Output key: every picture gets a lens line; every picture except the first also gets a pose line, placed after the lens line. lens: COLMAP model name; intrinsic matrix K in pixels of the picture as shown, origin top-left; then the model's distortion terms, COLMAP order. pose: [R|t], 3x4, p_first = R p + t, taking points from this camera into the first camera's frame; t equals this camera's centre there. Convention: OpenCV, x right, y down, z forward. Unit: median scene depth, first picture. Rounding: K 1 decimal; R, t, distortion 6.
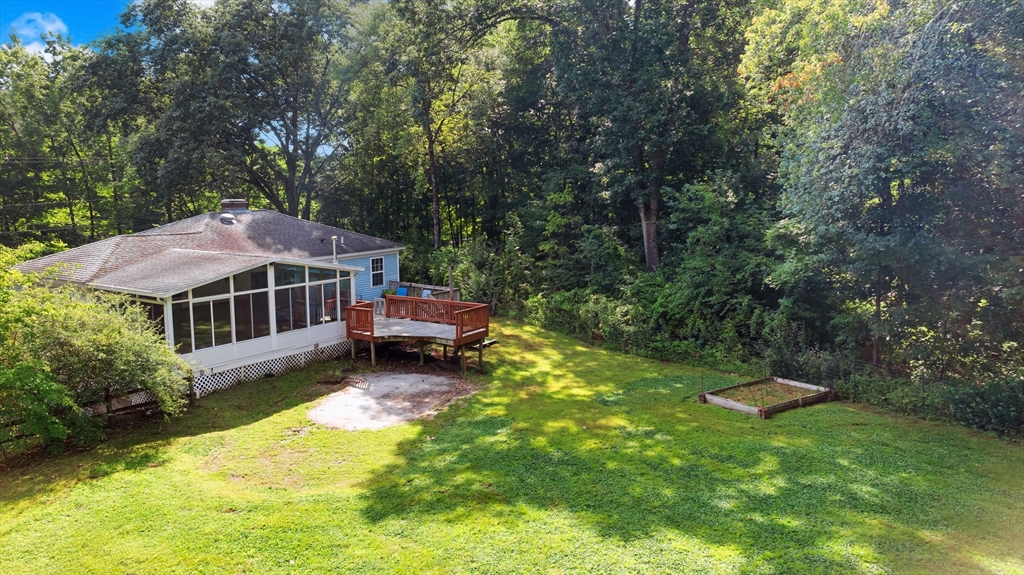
lens RADIAL K [[745.0, 0, 512.0], [0, 745.0, 287.5], [0, 0, 1]] dist [0.002981, -0.000552]
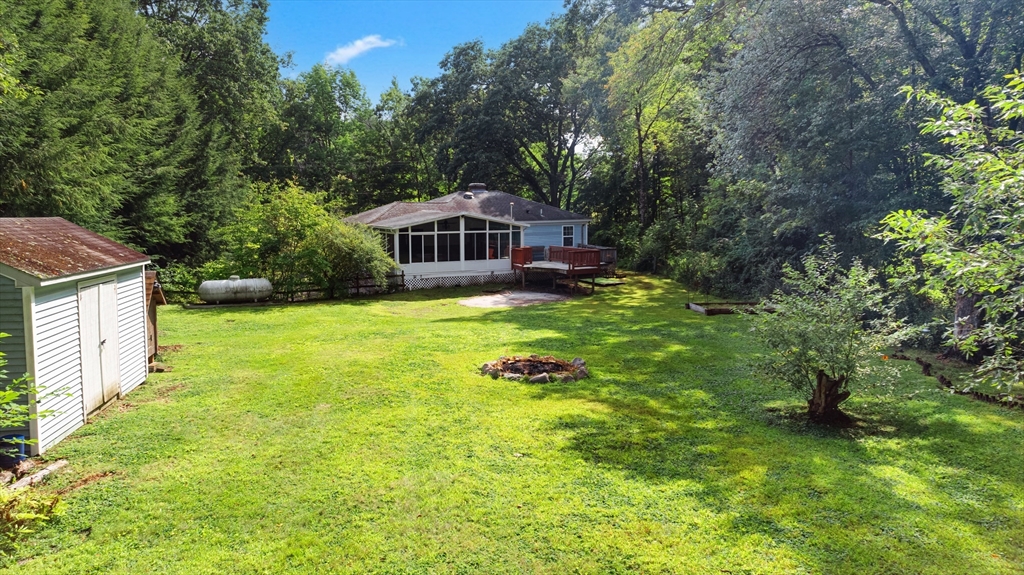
lens RADIAL K [[745.0, 0, 512.0], [0, 745.0, 287.5], [0, 0, 1]] dist [0.002981, -0.000552]
pose [[0.882550, 0.059066, -0.466494, 0.527819], [-0.067470, 0.997720, -0.001319, 0.116115], [0.465353, 0.032638, 0.884523, -0.366437]]
